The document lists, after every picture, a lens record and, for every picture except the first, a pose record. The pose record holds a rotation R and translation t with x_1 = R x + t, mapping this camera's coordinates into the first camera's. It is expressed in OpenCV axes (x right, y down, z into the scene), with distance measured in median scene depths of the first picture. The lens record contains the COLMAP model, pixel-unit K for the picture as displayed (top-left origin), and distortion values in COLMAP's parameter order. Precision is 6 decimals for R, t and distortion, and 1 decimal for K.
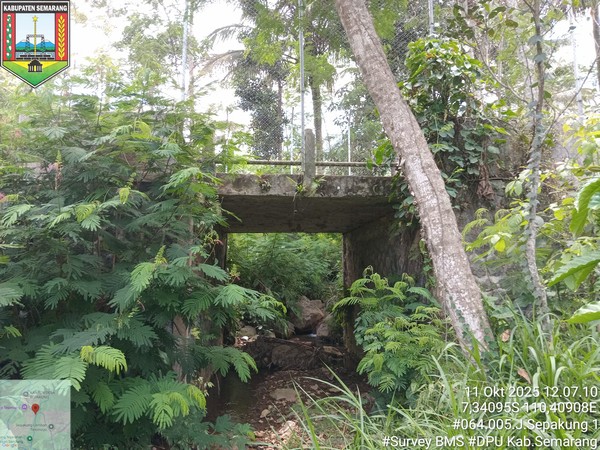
lens RADIAL K [[453.0, 0, 300.0], [0, 453.0, 225.0], [0, 0, 1]] dist [0.056344, -0.140308]
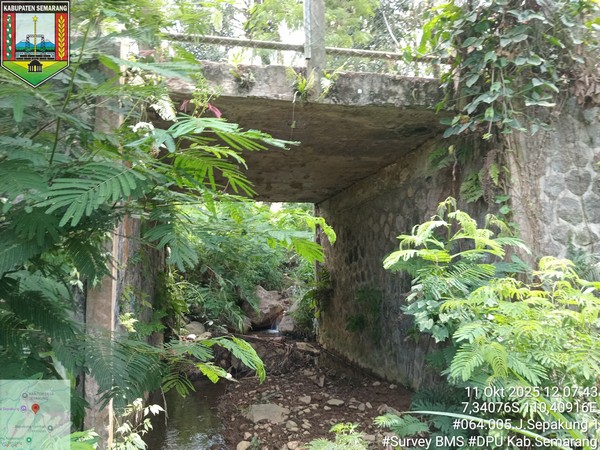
lens RADIAL K [[453.0, 0, 300.0], [0, 453.0, 225.0], [0, 0, 1]] dist [0.056344, -0.140308]
pose [[0.990326, -0.001842, 0.138746, -0.088229], [0.001628, 0.999997, 0.001652, 0.106125], [-0.138749, -0.001410, 0.990327, 0.373695]]
